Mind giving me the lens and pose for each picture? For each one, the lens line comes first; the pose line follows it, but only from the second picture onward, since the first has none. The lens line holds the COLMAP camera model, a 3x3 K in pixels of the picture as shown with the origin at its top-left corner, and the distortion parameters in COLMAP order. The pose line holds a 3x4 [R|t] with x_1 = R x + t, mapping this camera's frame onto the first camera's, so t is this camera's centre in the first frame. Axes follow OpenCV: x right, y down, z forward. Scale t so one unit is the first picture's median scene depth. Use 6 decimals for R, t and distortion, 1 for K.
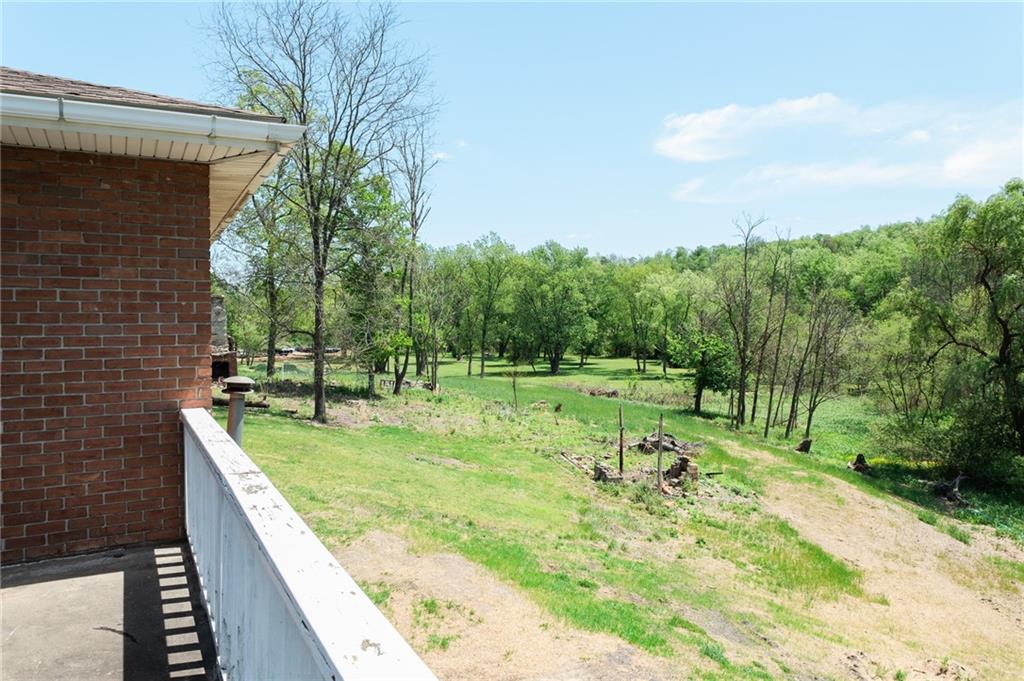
lens RADIAL K [[698.4, 0, 512.0], [0, 698.4, 340.5], [0, 0, 1]] dist [0.007483, 0.000411]
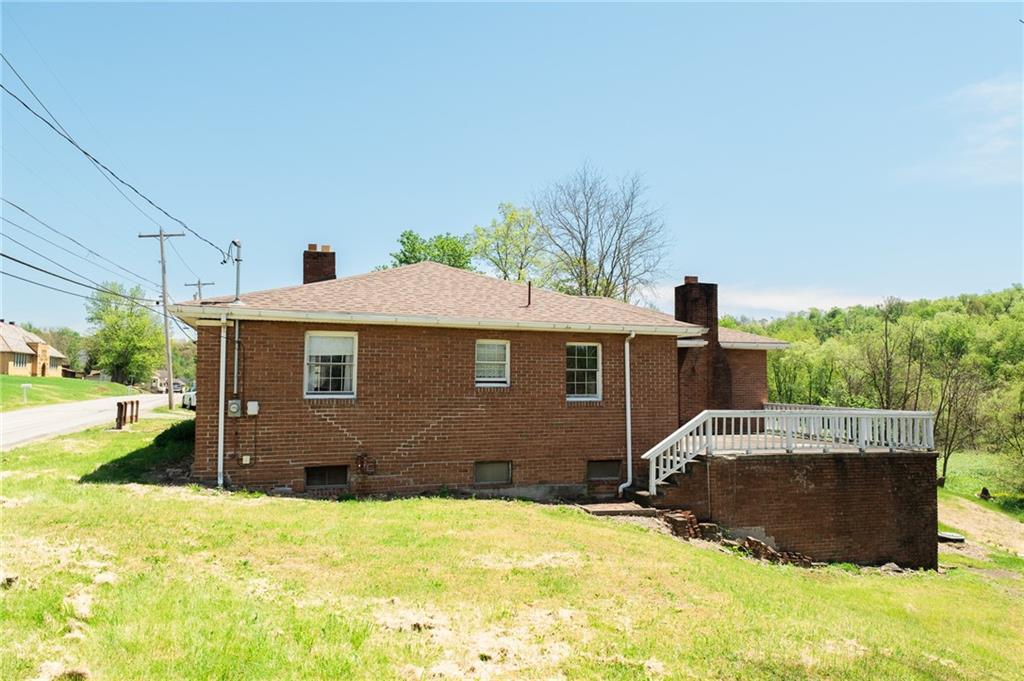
lens RADIAL K [[740.5, 0, 512.0], [0, 740.5, 340.5], [0, 0, 1]] dist [-0.005462, -0.004022]
pose [[0.989498, -0.001264, -0.144540, -0.067921], [-0.010932, 0.996443, -0.083556, 0.005445], [0.144132, 0.084258, 0.985965, -0.197212]]
